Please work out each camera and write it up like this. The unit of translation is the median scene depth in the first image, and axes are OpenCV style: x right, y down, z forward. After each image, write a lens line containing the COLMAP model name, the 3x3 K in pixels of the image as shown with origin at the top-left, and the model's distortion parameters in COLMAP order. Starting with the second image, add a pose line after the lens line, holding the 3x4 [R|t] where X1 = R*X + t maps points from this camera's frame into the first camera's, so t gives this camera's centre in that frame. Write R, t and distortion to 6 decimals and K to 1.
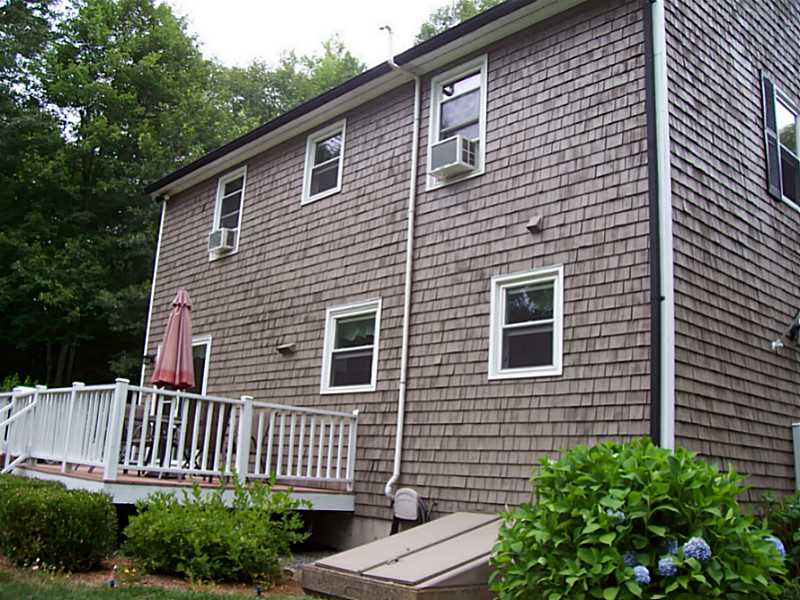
lens RADIAL K [[795.1, 0, 400.0], [0, 795.1, 300.0], [0, 0, 1]] dist [-0.185534, 0.172631]
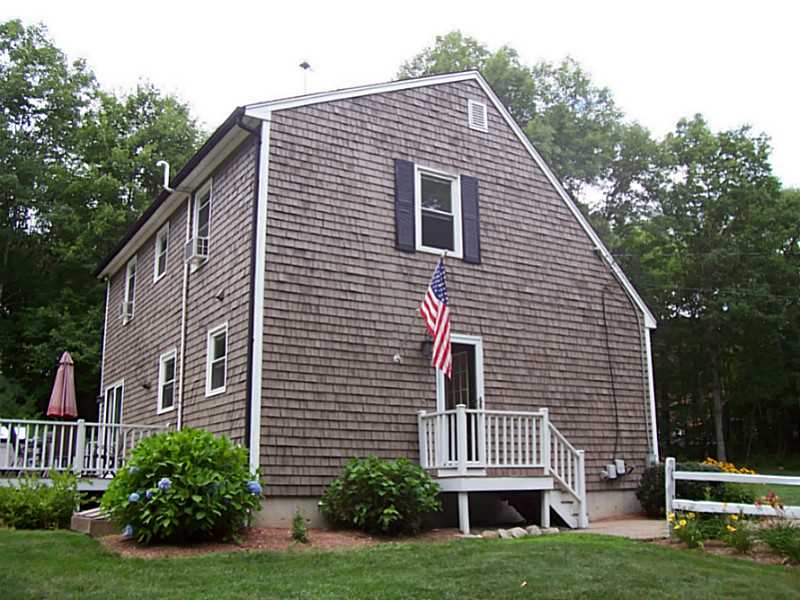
lens RADIAL K [[795.1, 0, 400.0], [0, 795.1, 300.0], [0, 0, 1]] dist [-0.185534, 0.172631]
pose [[0.981513, -0.109326, -0.157100, 0.647409], [0.106199, 0.993945, -0.028190, -0.004548], [0.159231, 0.010985, 0.987180, -0.394395]]
